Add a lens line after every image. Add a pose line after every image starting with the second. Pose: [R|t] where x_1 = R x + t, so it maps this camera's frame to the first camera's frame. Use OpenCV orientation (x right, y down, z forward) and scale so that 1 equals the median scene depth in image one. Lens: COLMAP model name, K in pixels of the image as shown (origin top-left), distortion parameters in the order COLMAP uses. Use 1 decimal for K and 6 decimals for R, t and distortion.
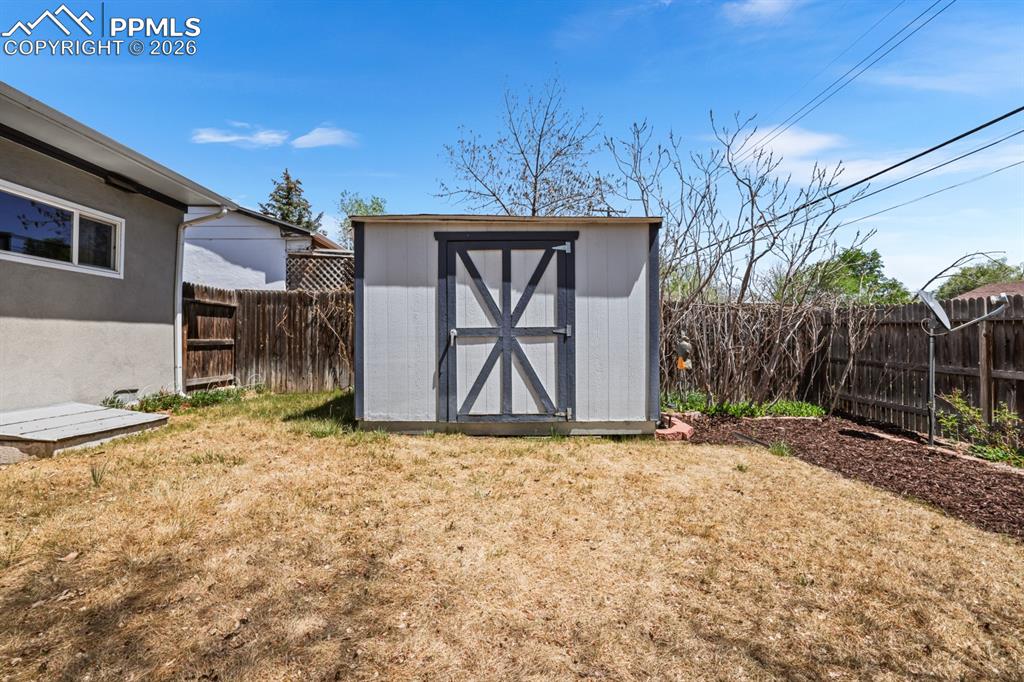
lens RADIAL K [[451.4, 0, 511.4], [0, 451.4, 335.7], [0, 0, 1]] dist [-0.045450, 0.015492]
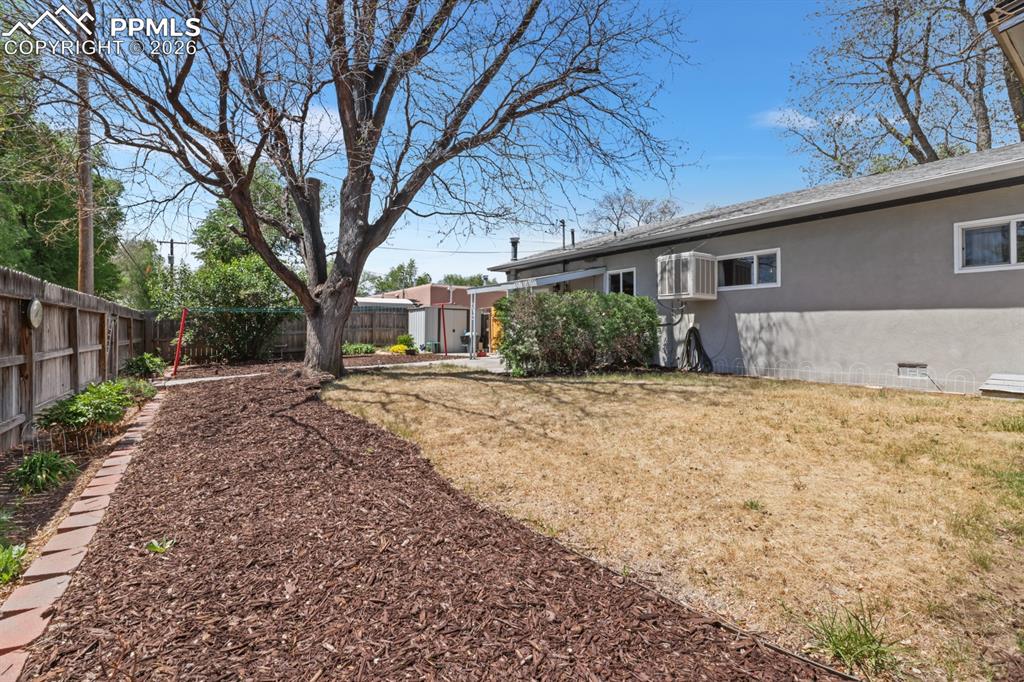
lens RADIAL K [[451.4, 0, 511.4], [0, 451.4, 335.7], [0, 0, 1]] dist [-0.045450, 0.015492]
pose [[-0.804158, -0.002062, -0.594412, 0.838110], [0.002012, 0.999979, -0.006191, 0.052867], [0.594412, -0.006175, -0.804137, 1.764383]]
